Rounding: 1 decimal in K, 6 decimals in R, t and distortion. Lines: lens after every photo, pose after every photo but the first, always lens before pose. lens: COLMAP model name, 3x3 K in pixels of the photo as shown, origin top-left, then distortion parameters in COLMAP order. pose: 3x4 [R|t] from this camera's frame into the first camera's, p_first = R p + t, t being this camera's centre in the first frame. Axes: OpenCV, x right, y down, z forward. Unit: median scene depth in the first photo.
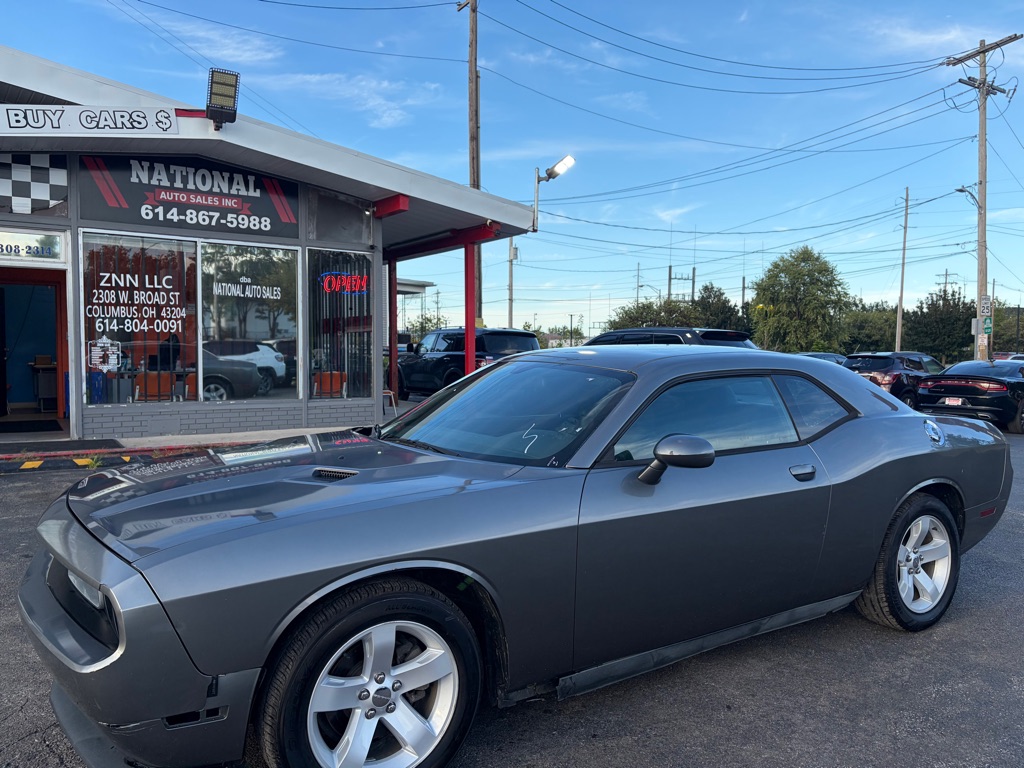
lens RADIAL K [[763.7, 0, 512.8], [0, 763.7, 388.1], [0, 0, 1]] dist [0.068377, -0.074712]
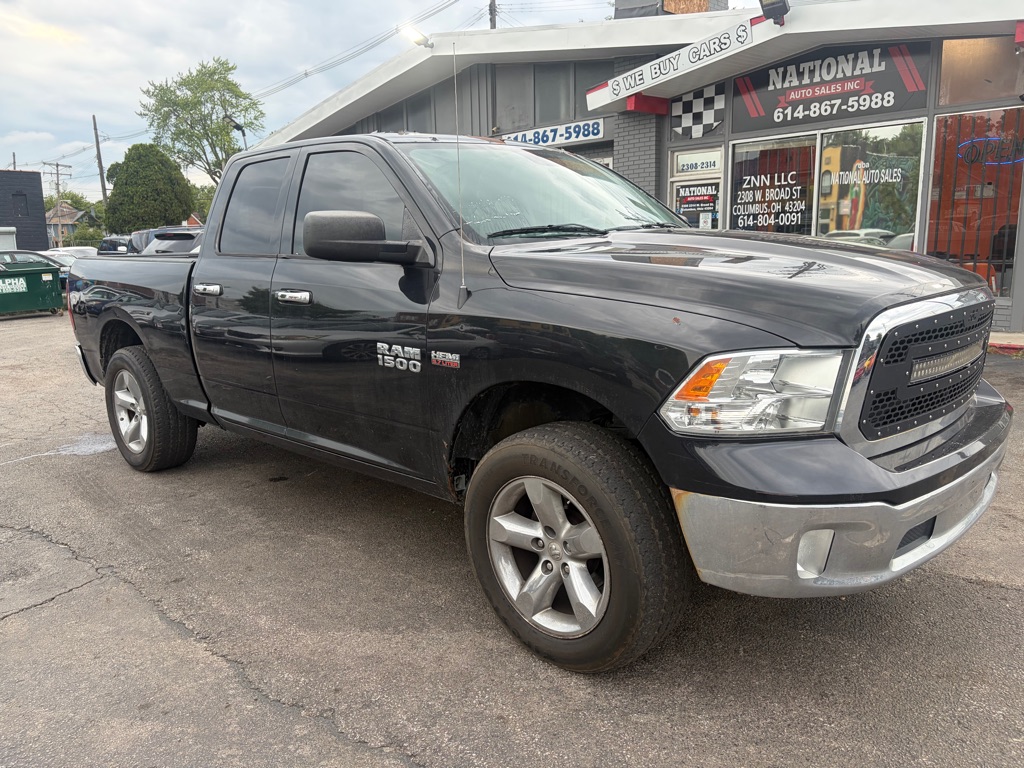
lens RADIAL K [[763.7, 0, 515.0], [0, 763.7, 385.4], [0, 0, 1]] dist [0.068377, -0.074712]
pose [[0.169724, 0.170349, -0.970657, 0.593358], [-0.031507, 0.985381, 0.167424, -0.018201], [0.984988, 0.002166, 0.172610, 0.426089]]
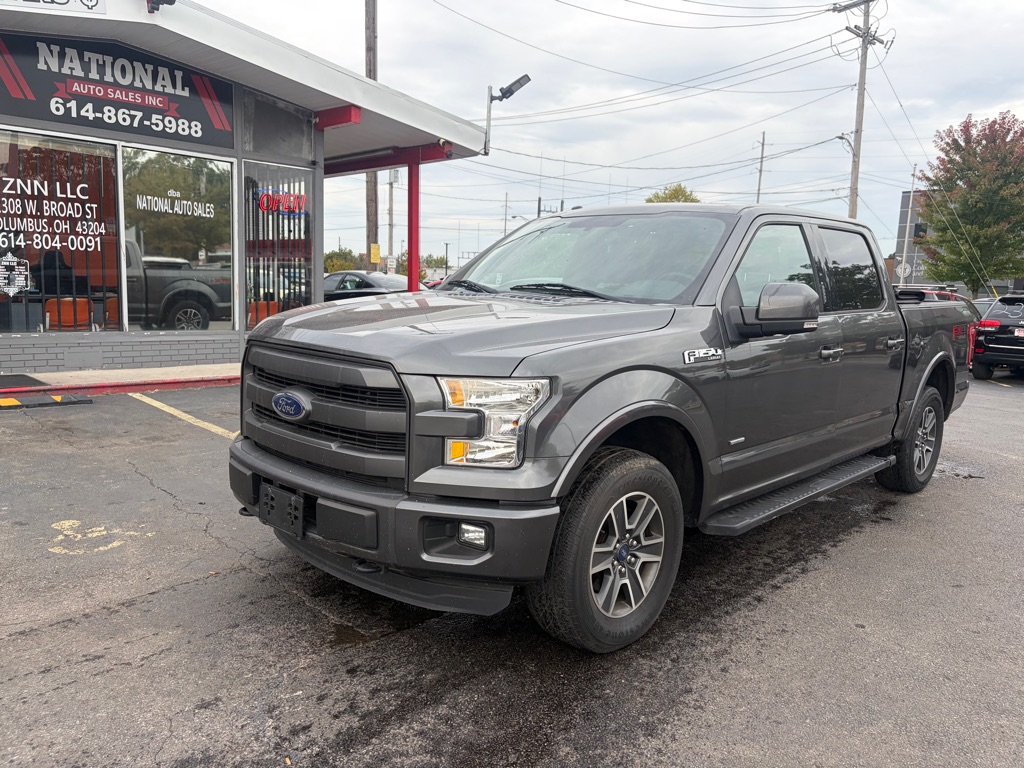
lens RADIAL K [[763.7, 0, 505.4], [0, 763.7, 383.9], [0, 0, 1]] dist [0.068377, -0.074712]
pose [[0.985261, 0.003986, 0.171013, -0.131133], [-0.018600, 0.996297, 0.083940, -0.005527], [-0.170045, -0.085884, 0.981687, 0.057524]]
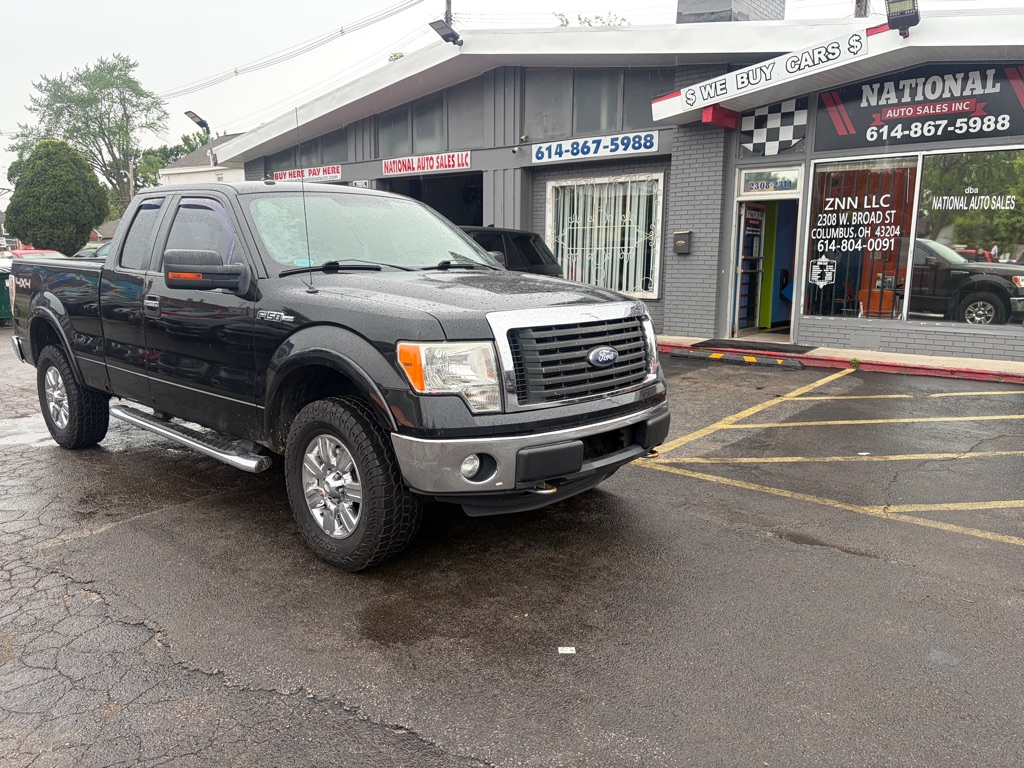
lens RADIAL K [[763.7, 0, 510.9], [0, 763.7, 390.6], [0, 0, 1]] dist [0.068377, -0.074712]
pose [[0.284294, 0.158568, -0.945533, 0.419787], [-0.055895, 0.987292, 0.148765, -0.014097], [0.957106, 0.010558, 0.289544, 0.231495]]
